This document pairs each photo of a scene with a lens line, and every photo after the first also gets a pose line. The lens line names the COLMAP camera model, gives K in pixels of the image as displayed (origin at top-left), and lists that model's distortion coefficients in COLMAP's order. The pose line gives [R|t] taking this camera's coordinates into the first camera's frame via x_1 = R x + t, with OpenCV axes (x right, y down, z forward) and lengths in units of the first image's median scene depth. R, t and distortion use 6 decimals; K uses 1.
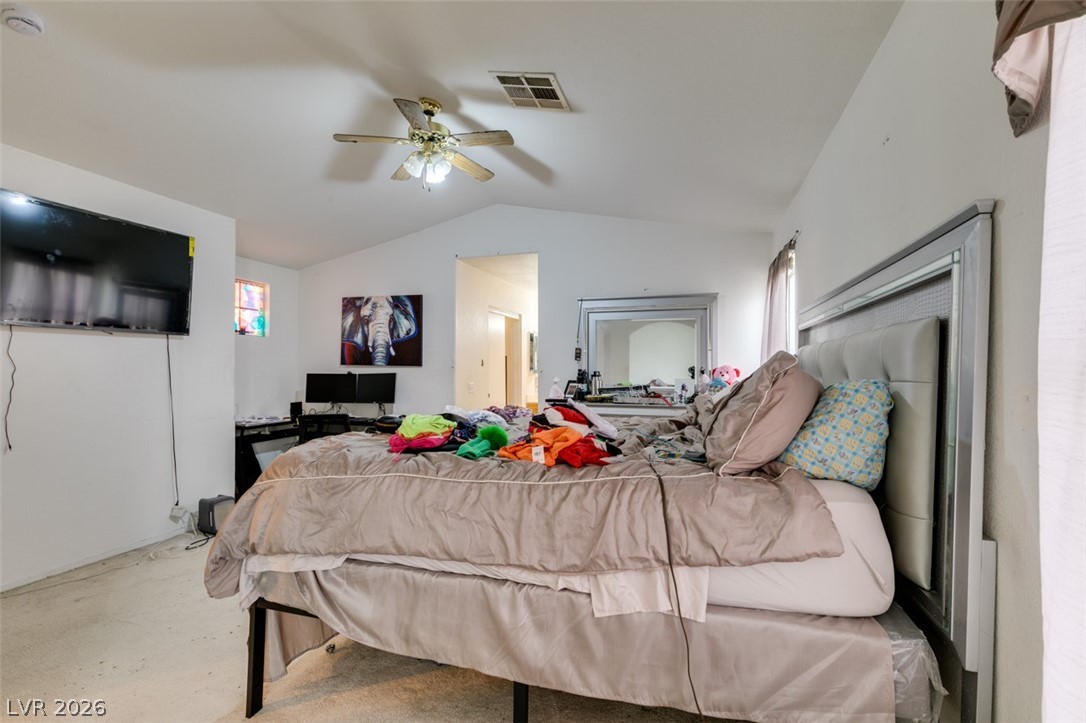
lens RADIAL K [[484.7, 0, 542.9], [0, 484.7, 369.8], [0, 0, 1]] dist [0.004188, -0.001648]
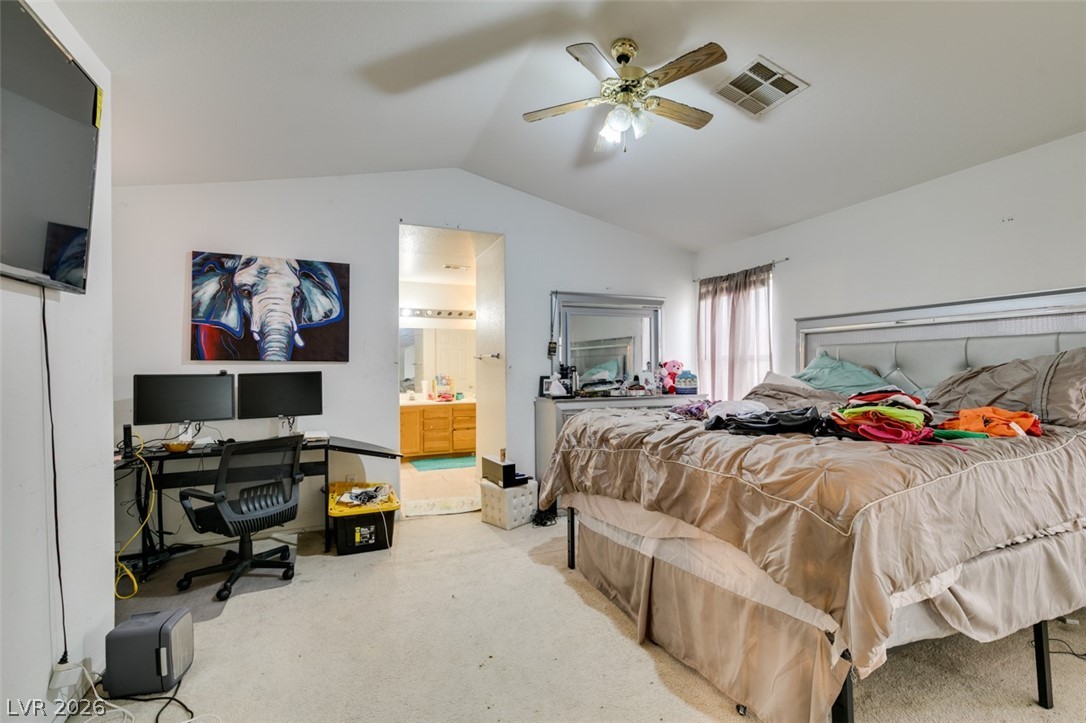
lens RADIAL K [[484.7, 0, 541.0], [0, 484.7, 363.8], [0, 0, 1]] dist [0.004188, -0.001648]
pose [[0.762230, -0.003345, 0.647298, -0.494275], [0.010285, 0.999923, -0.006944, 0.003907], [-0.647225, 0.011950, 0.762206, 0.250667]]
